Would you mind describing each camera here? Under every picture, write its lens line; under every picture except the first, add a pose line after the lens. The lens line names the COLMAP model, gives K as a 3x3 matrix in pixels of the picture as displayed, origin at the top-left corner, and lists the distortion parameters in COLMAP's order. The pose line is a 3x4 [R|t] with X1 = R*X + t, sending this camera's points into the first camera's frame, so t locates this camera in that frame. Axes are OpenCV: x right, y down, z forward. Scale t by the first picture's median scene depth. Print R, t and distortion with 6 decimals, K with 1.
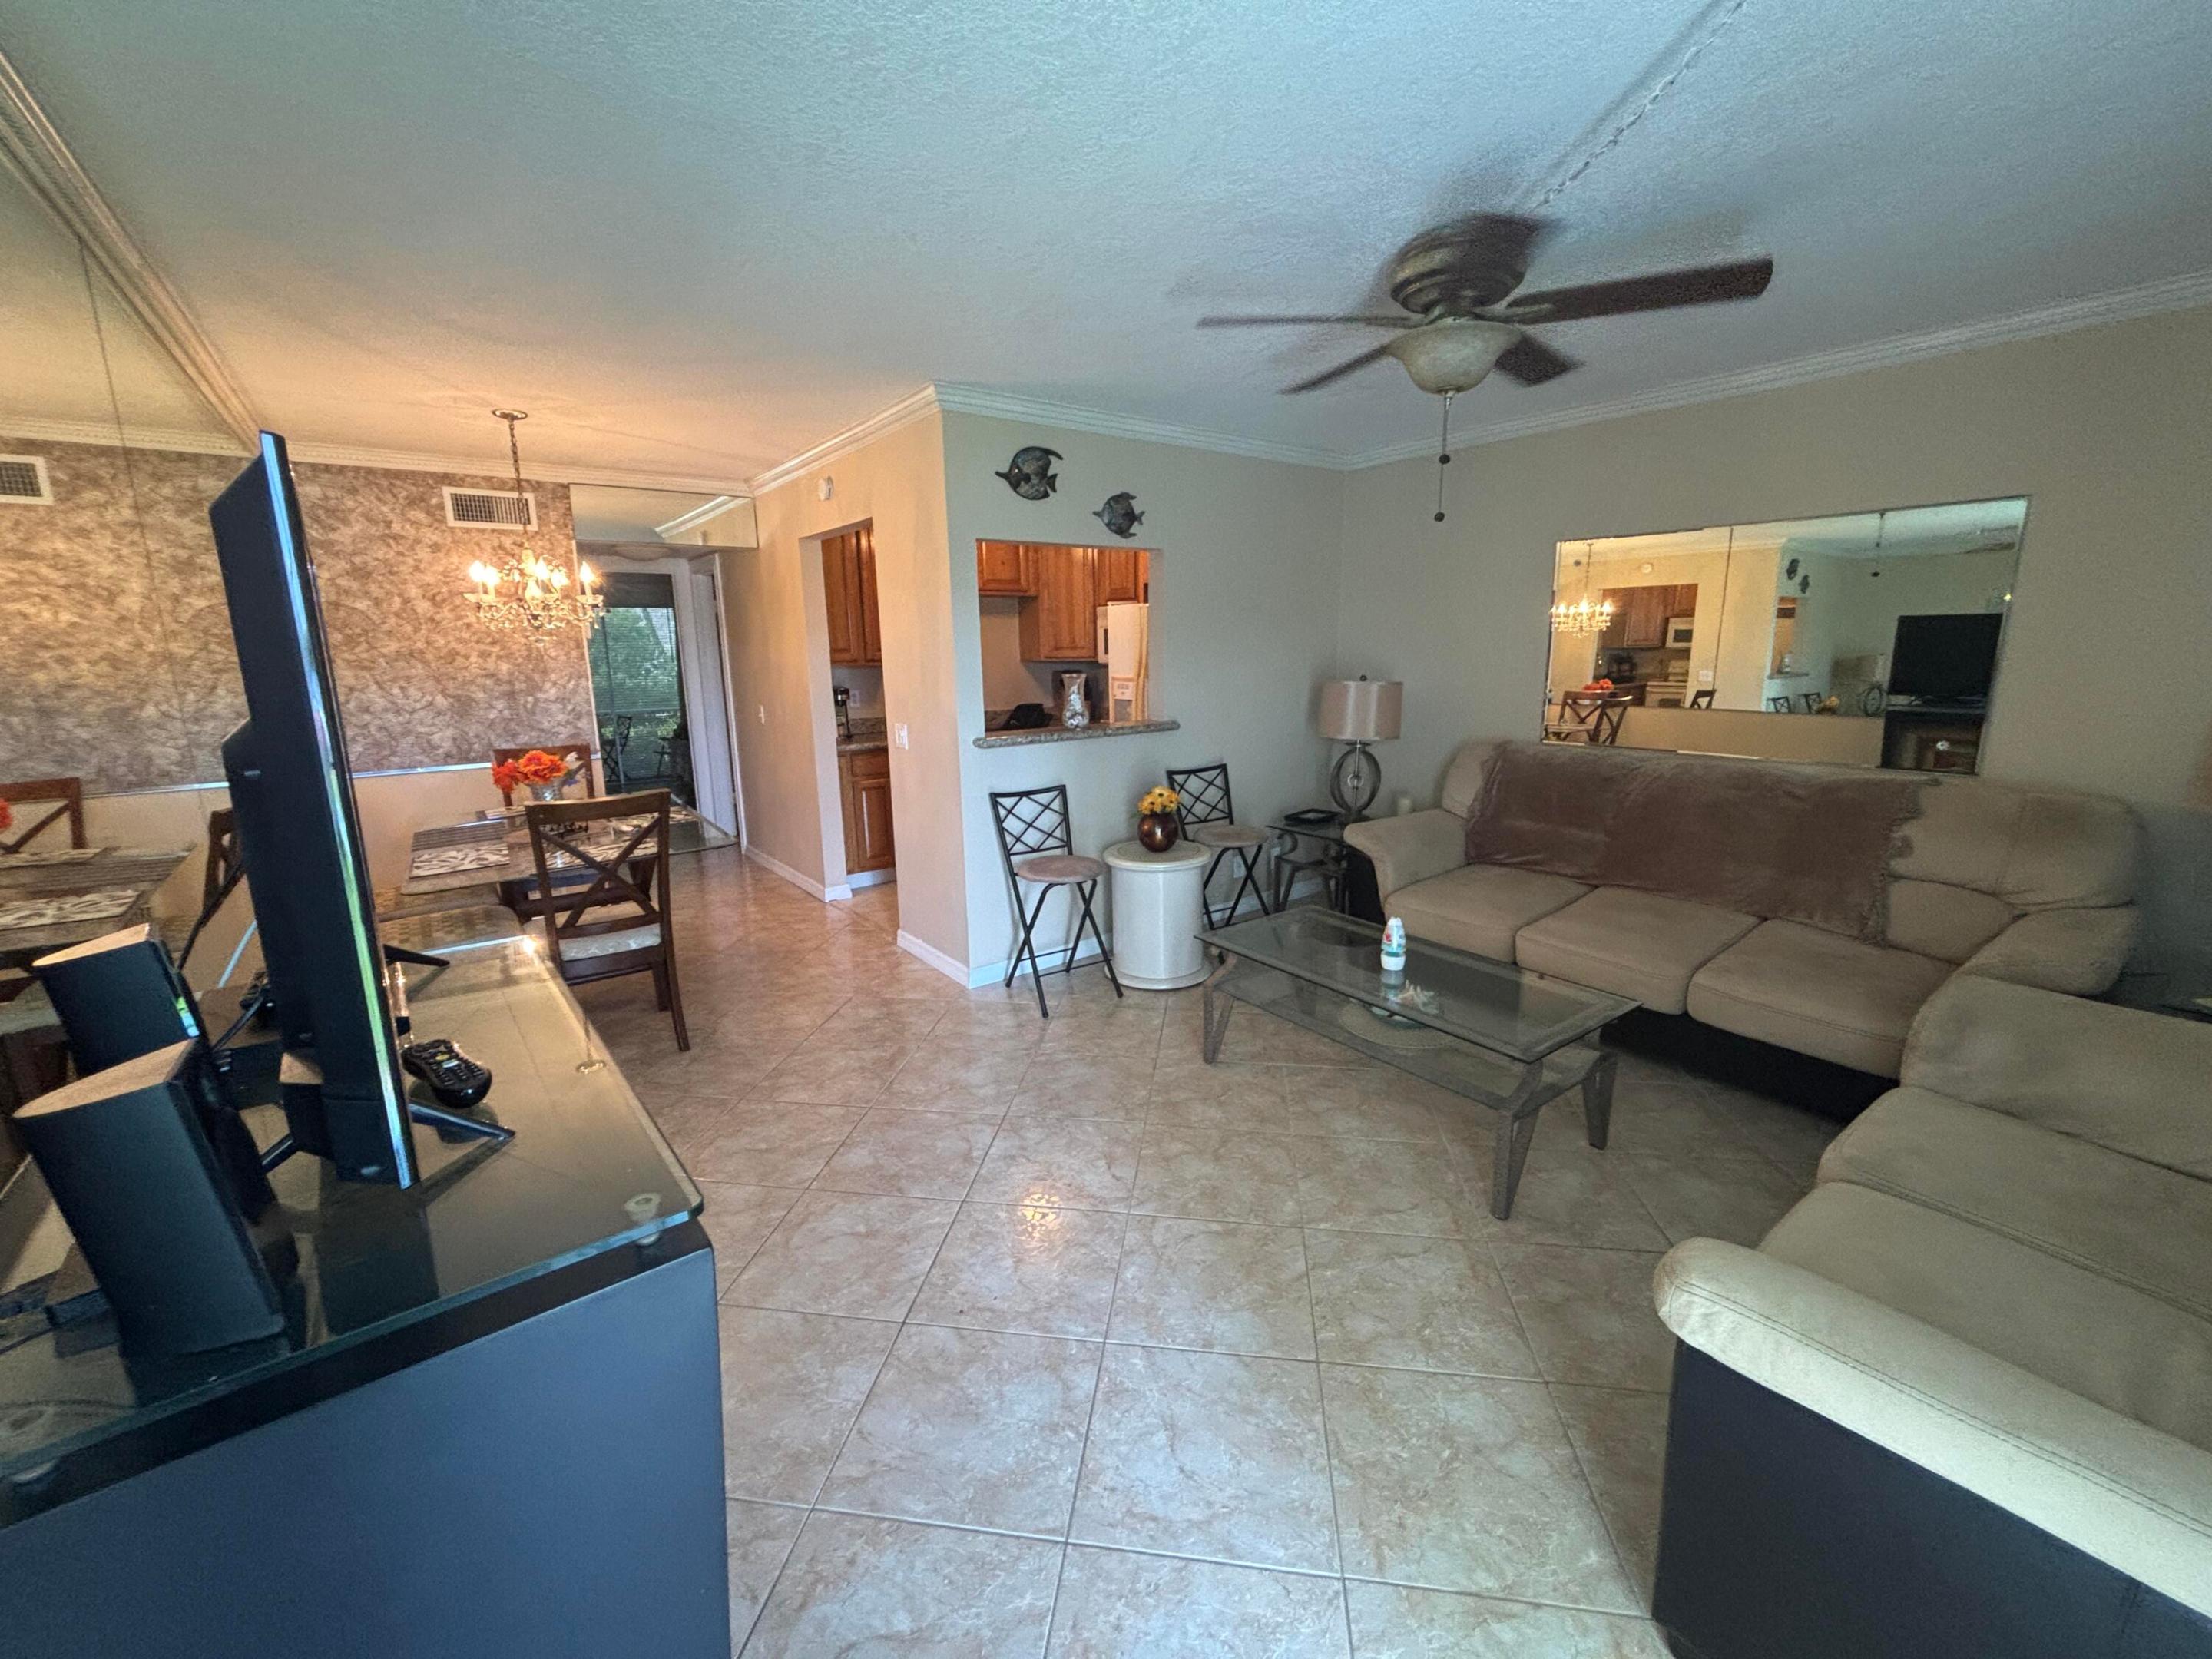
lens RADIAL K [[895.5, 0, 1116.1], [0, 895.5, 827.5], [0, 0, 1]] dist [-0.015546, 0.002987]
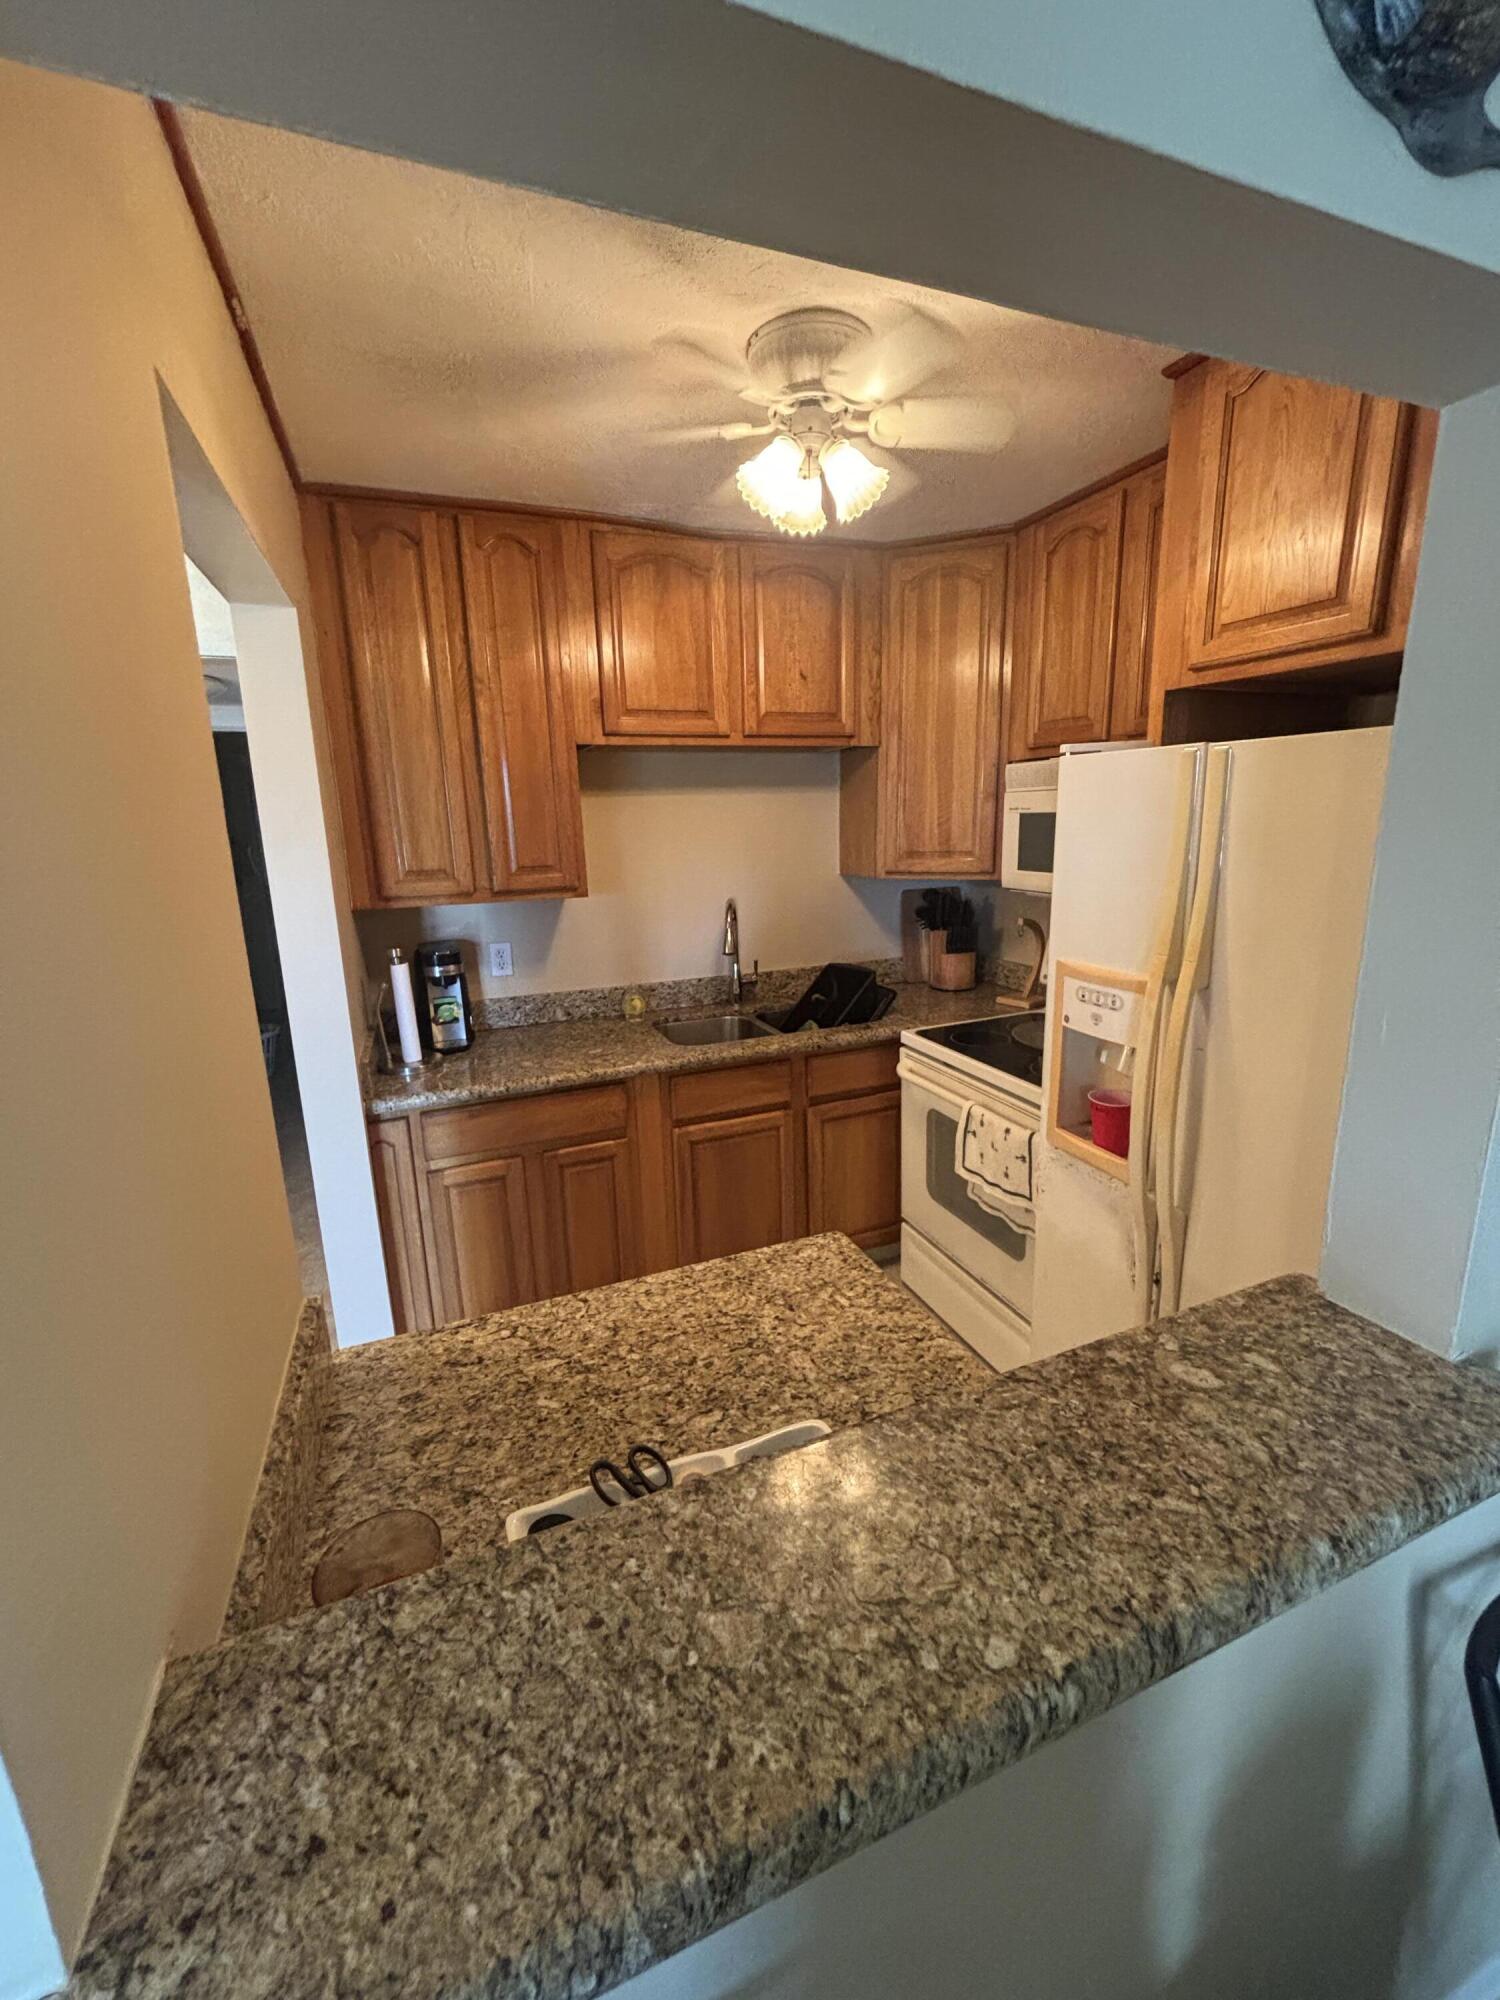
lens RADIAL K [[813.3, 0, 741.3], [0, 813.3, 1001.1], [0, 0, 1]] dist [0.001280, -0.000241]
pose [[0.959500, 0.051200, -0.277017, -0.047478], [-0.043229, 0.998459, 0.034812, -0.222711], [0.278372, -0.021427, 0.960234, 0.922652]]
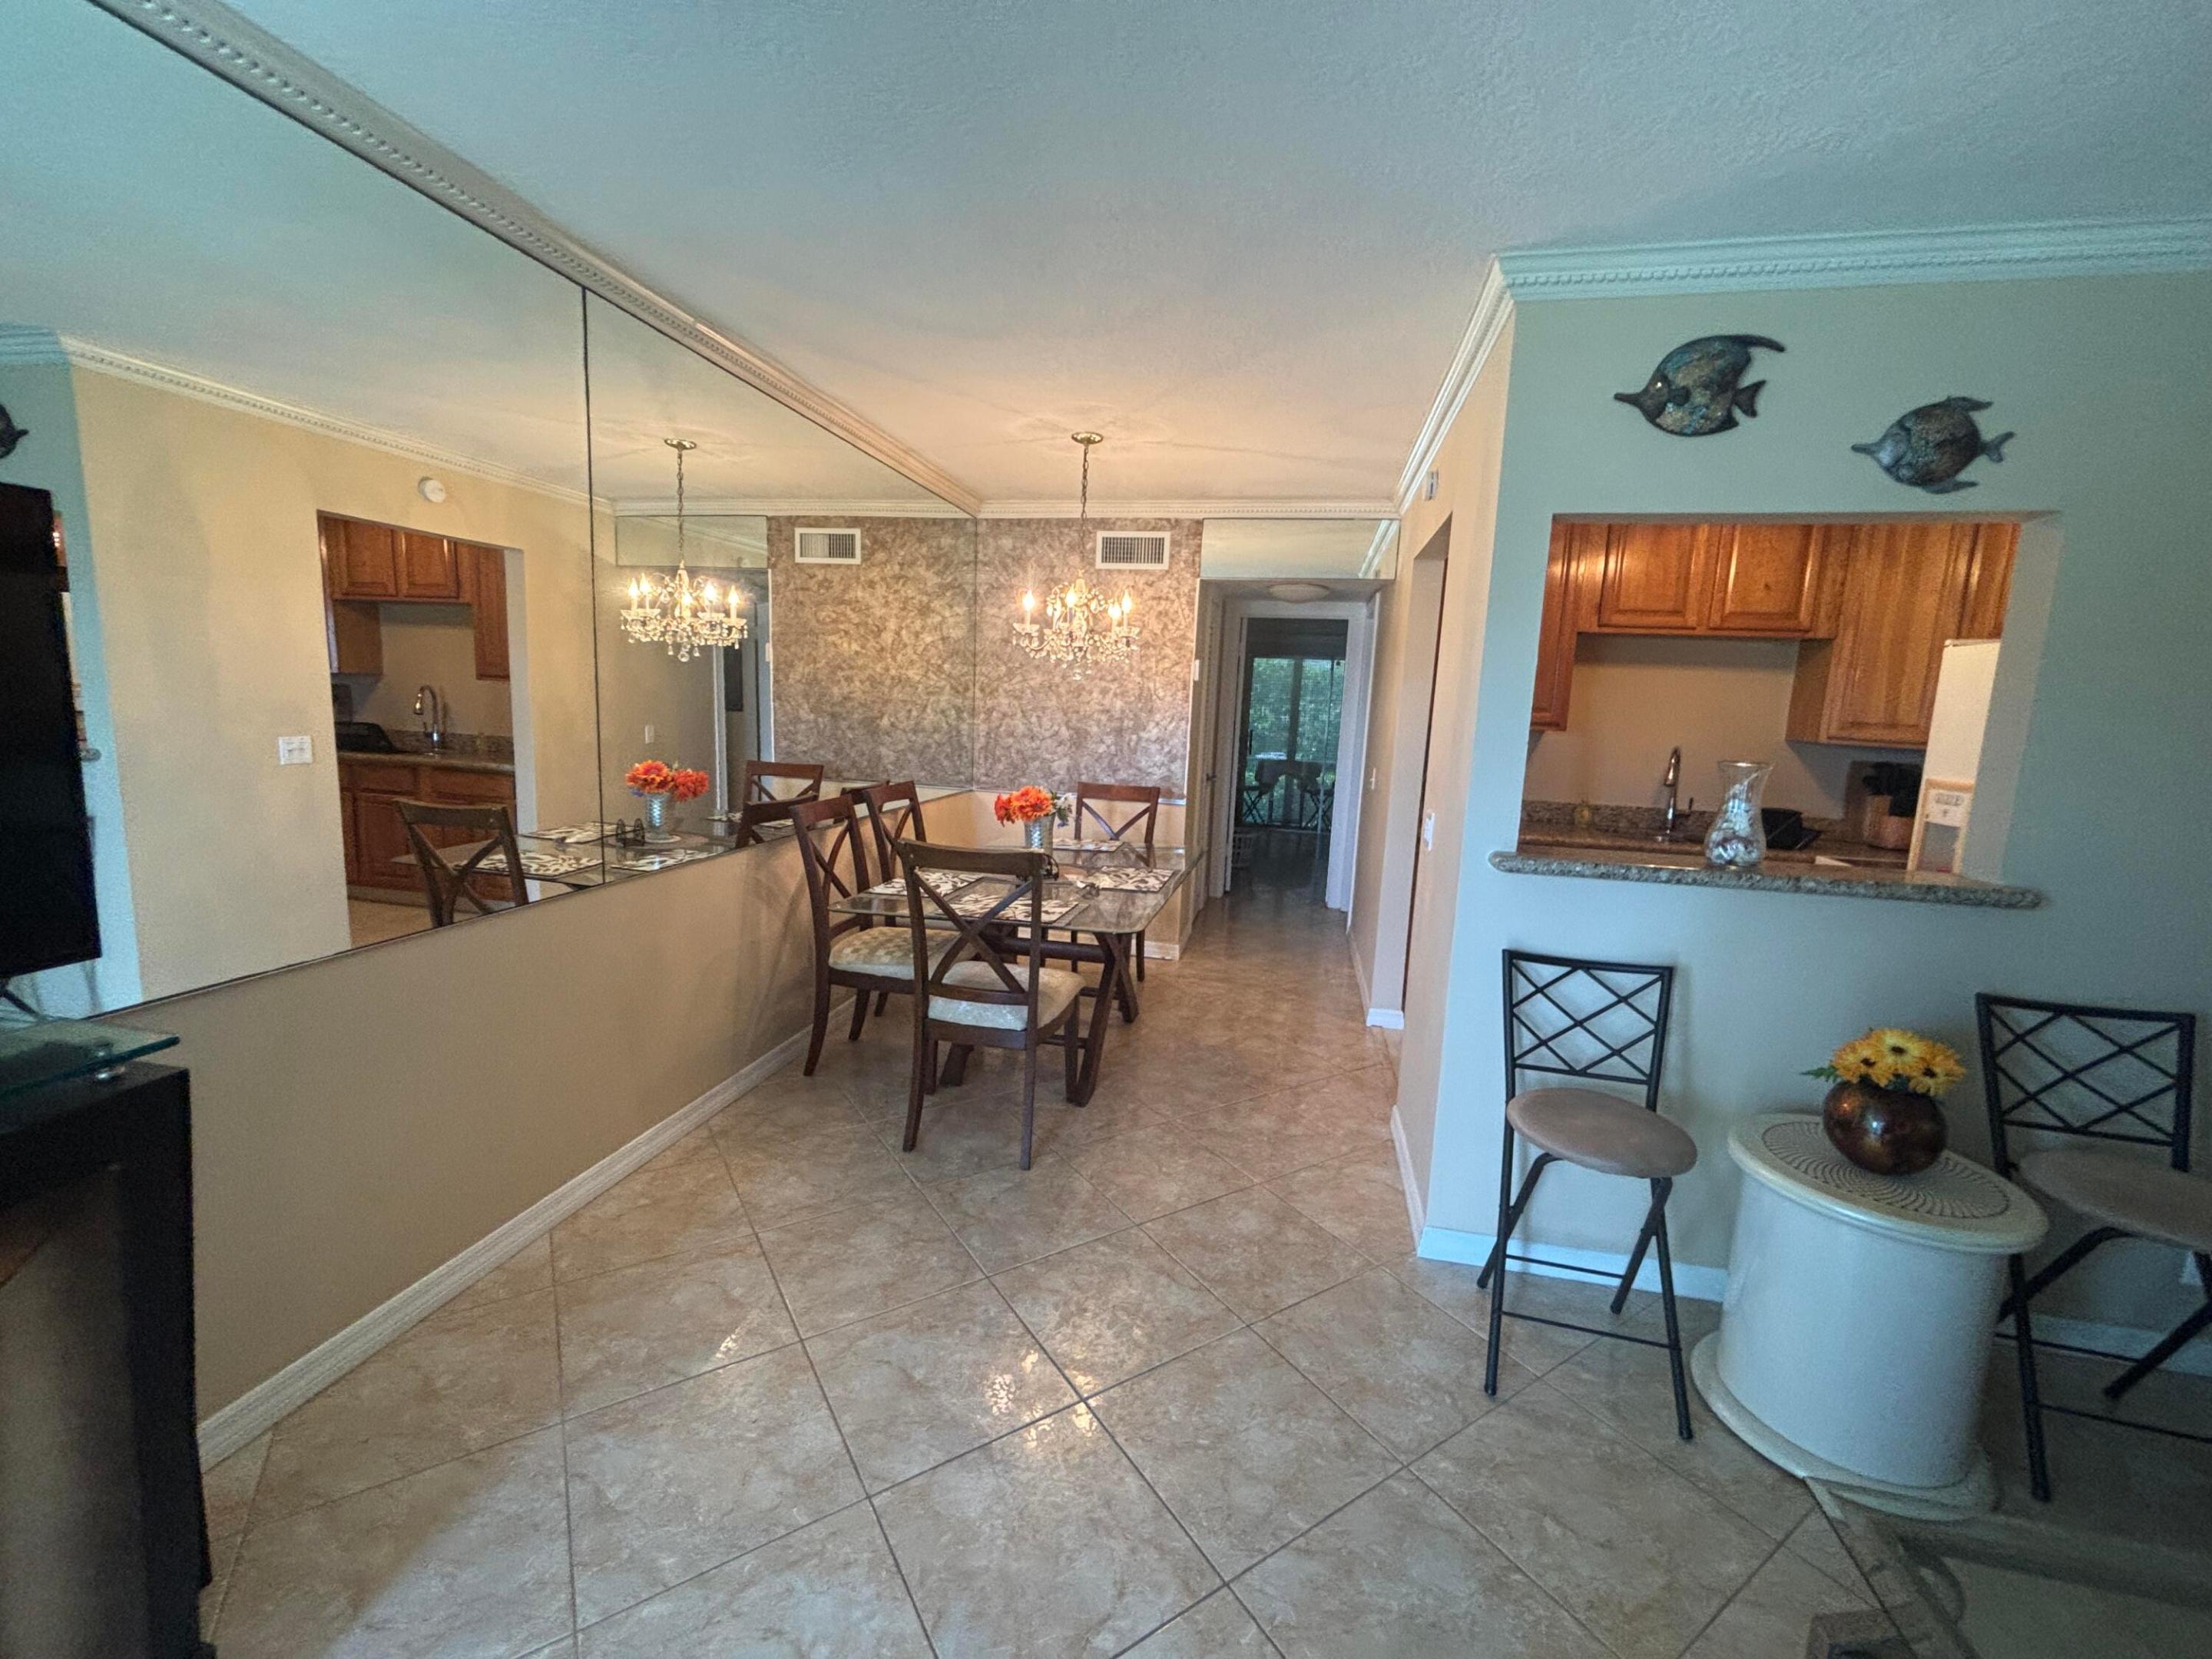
lens RADIAL K [[899.5, 0, 1106.0], [0, 899.5, 829.5], [0, 0, 1]] dist [0.001280, -0.000241]
pose [[0.648083, 0.150831, -0.746484, 0.115157], [-0.202147, 0.979100, 0.022332, -0.075633], [0.734251, 0.136427, 0.665029, 0.409742]]
